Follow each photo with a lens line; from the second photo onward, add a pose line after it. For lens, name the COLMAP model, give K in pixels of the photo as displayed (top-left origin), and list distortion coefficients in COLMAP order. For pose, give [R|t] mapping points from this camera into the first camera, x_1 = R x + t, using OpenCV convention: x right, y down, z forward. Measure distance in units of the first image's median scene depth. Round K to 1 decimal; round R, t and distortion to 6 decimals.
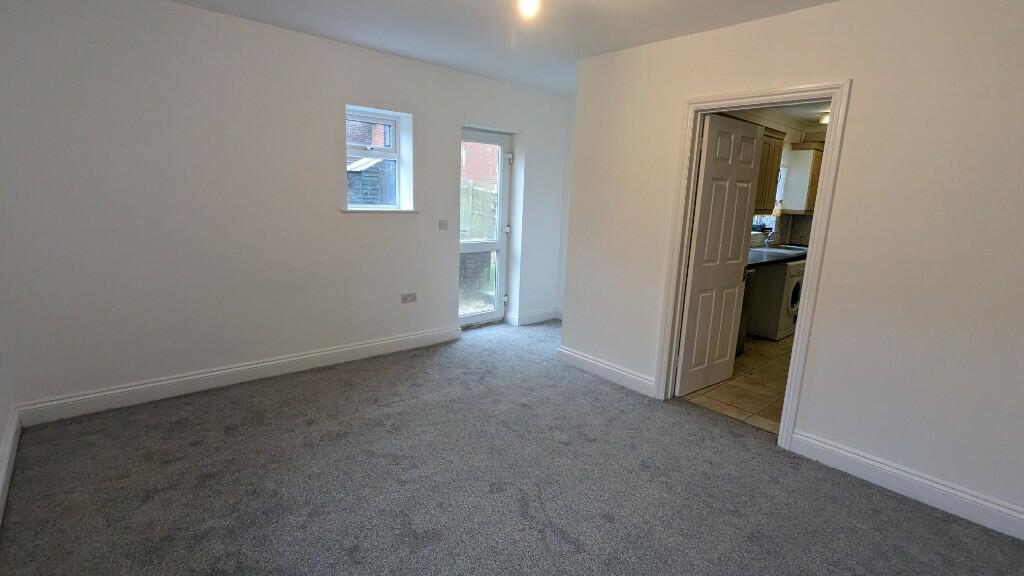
lens RADIAL K [[490.5, 0, 510.4], [0, 490.5, 286.2], [0, 0, 1]] dist [0.017637, -0.000174]
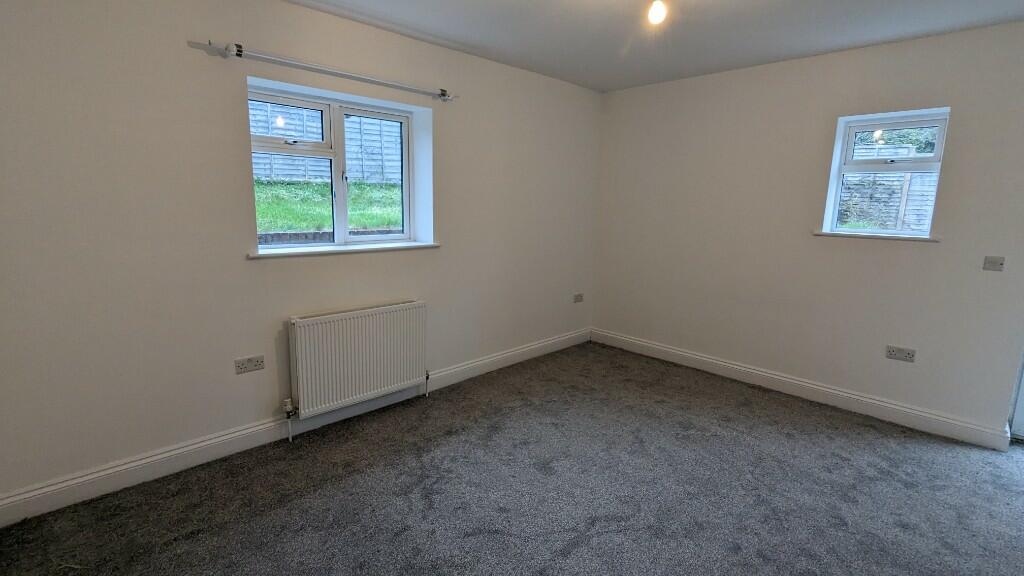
lens RADIAL K [[490.5, 0, 510.4], [0, 490.5, 286.2], [0, 0, 1]] dist [0.017637, -0.000174]
pose [[0.041198, 0.132673, -0.990303, 0.621283], [-0.206923, 0.970790, 0.121450, -0.056159], [0.977489, 0.199913, 0.067448, 0.432330]]
